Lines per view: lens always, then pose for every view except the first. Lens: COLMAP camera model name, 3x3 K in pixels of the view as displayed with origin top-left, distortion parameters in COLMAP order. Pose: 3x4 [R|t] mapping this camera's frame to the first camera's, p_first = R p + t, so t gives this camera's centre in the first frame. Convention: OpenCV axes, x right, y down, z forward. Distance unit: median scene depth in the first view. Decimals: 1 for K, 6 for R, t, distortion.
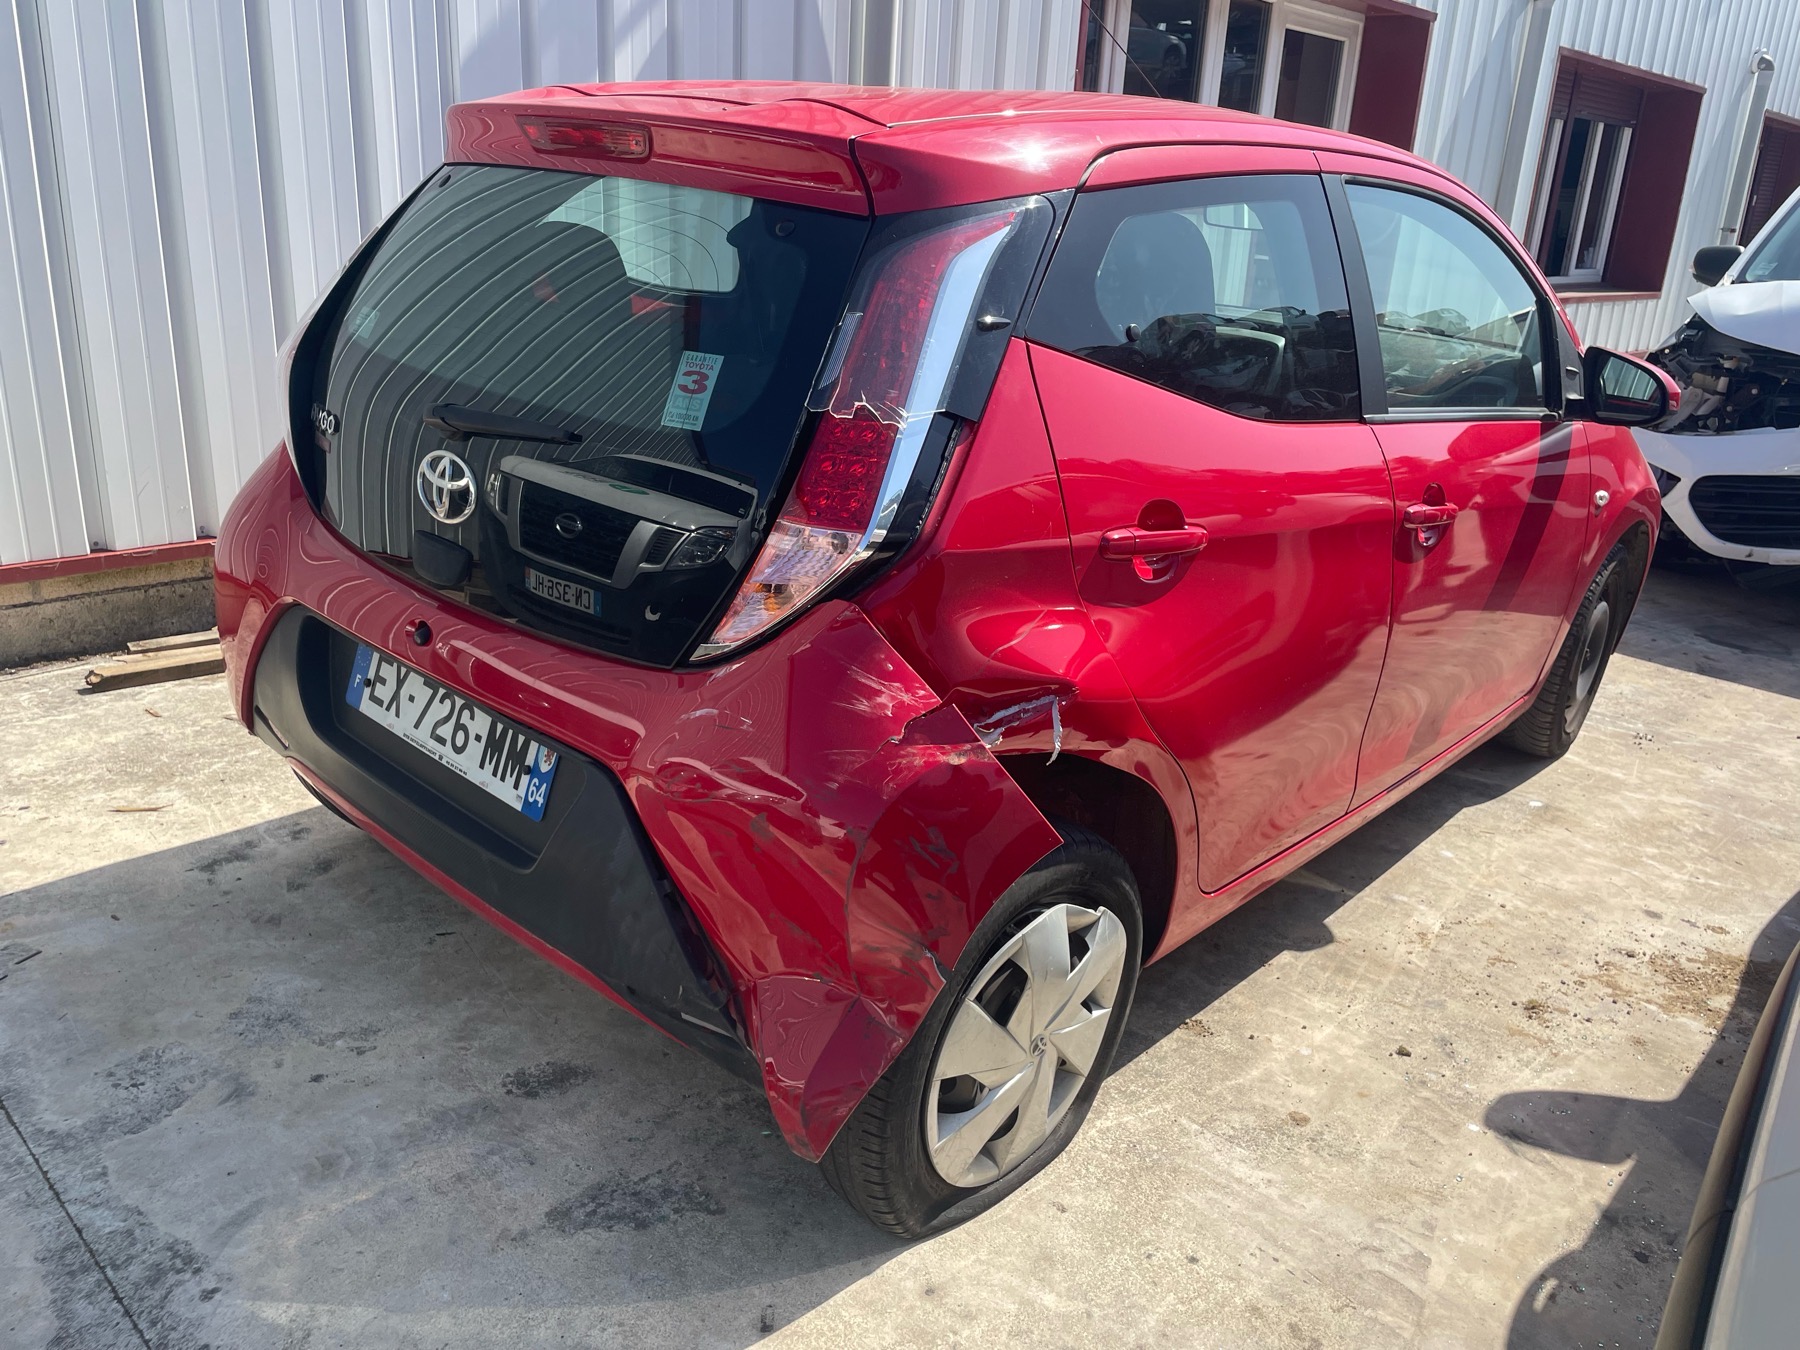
lens RADIAL K [[1359.1, 0, 888.3], [0, 1359.1, 658.0], [0, 0, 1]] dist [0.082033, -0.111143]
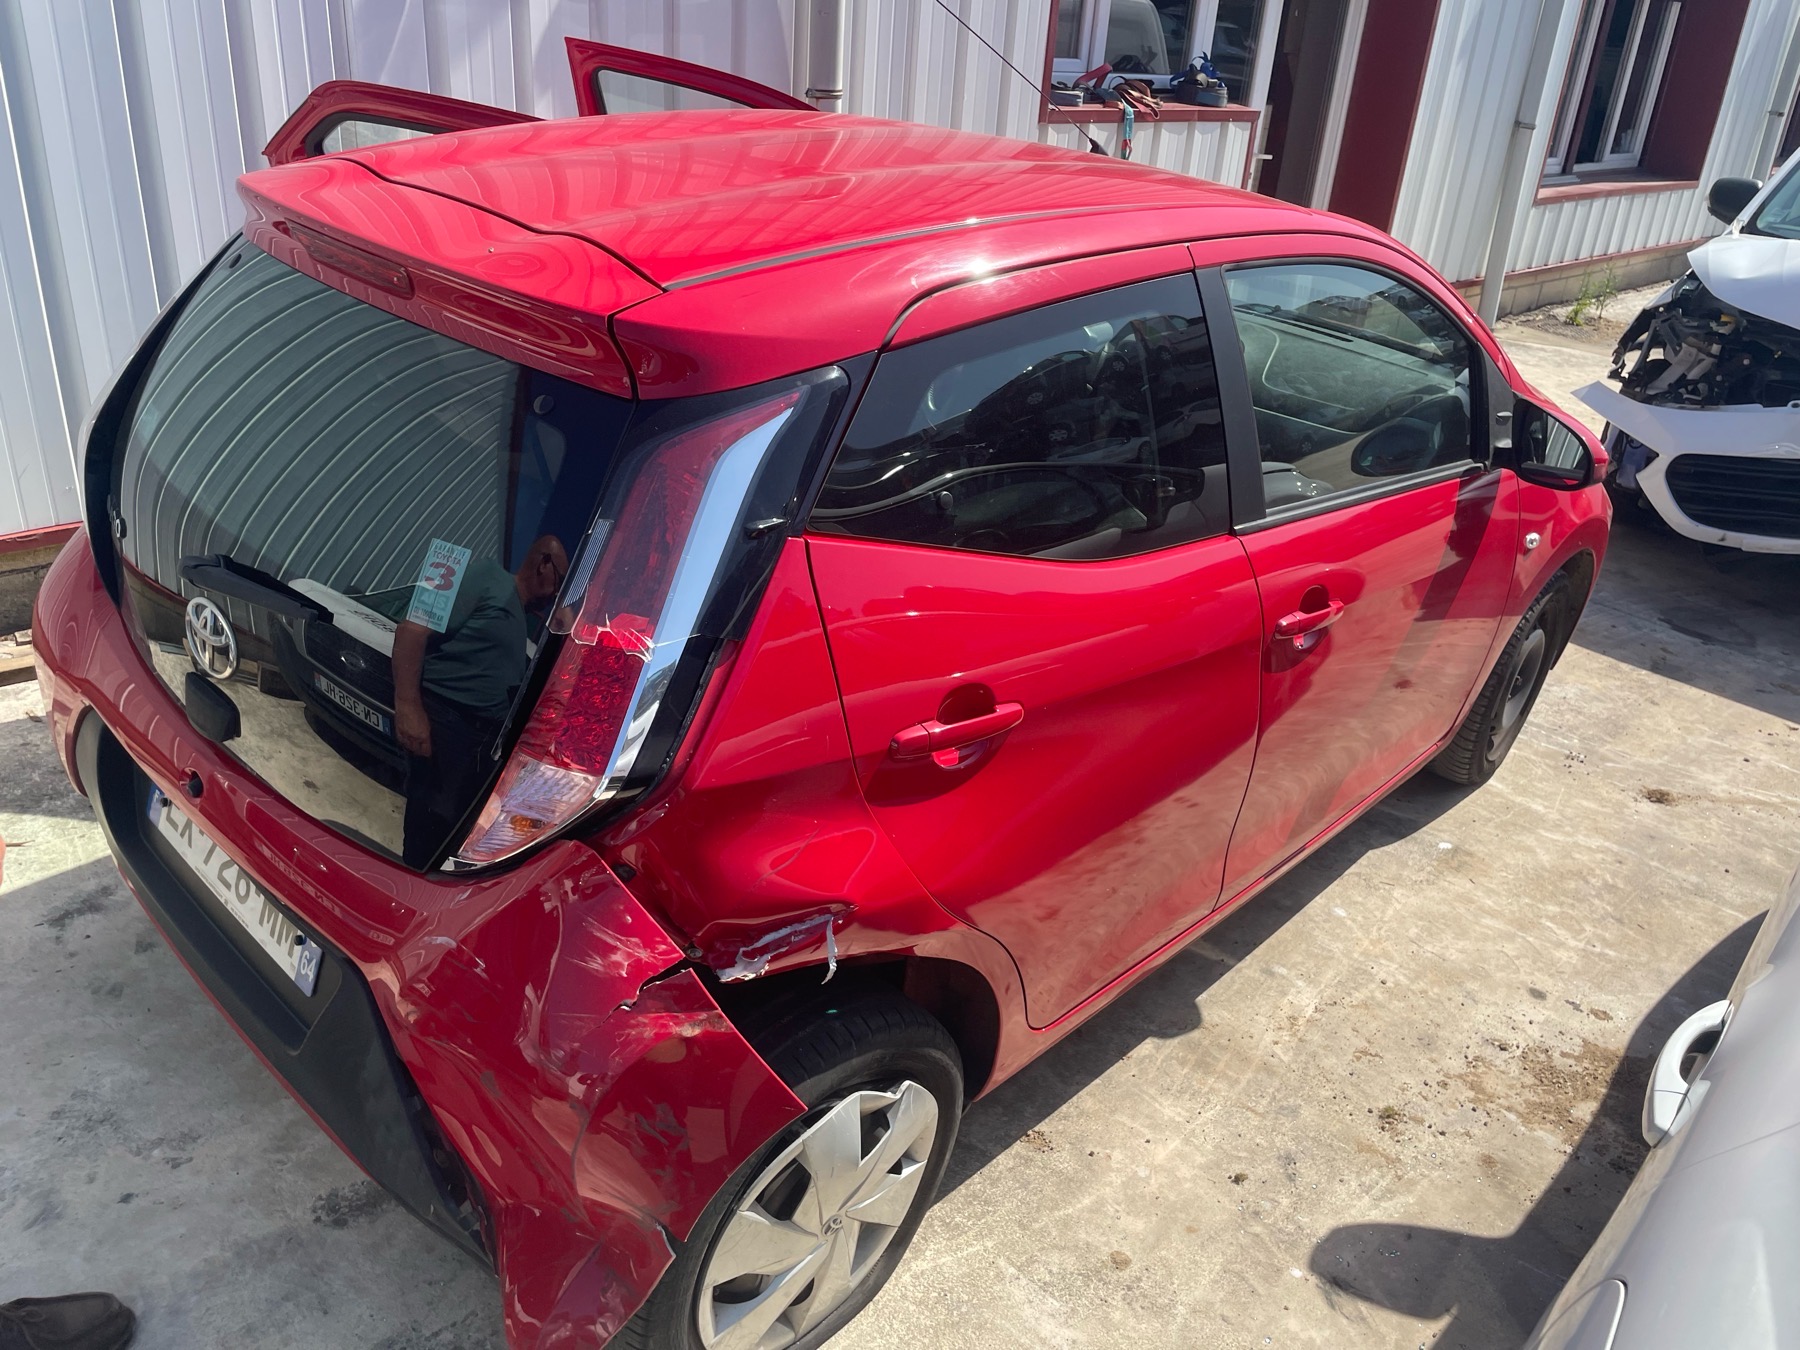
lens RADIAL K [[1361.2, 0, 899.0], [0, 1361.2, 650.4], [0, 0, 1]] dist [0.074223, -0.098806]
pose [[0.999653, 0.024649, -0.009340, 0.138944], [-0.023430, 0.993253, 0.113577, -0.209588], [0.012076, -0.113318, 0.993485, 0.065447]]
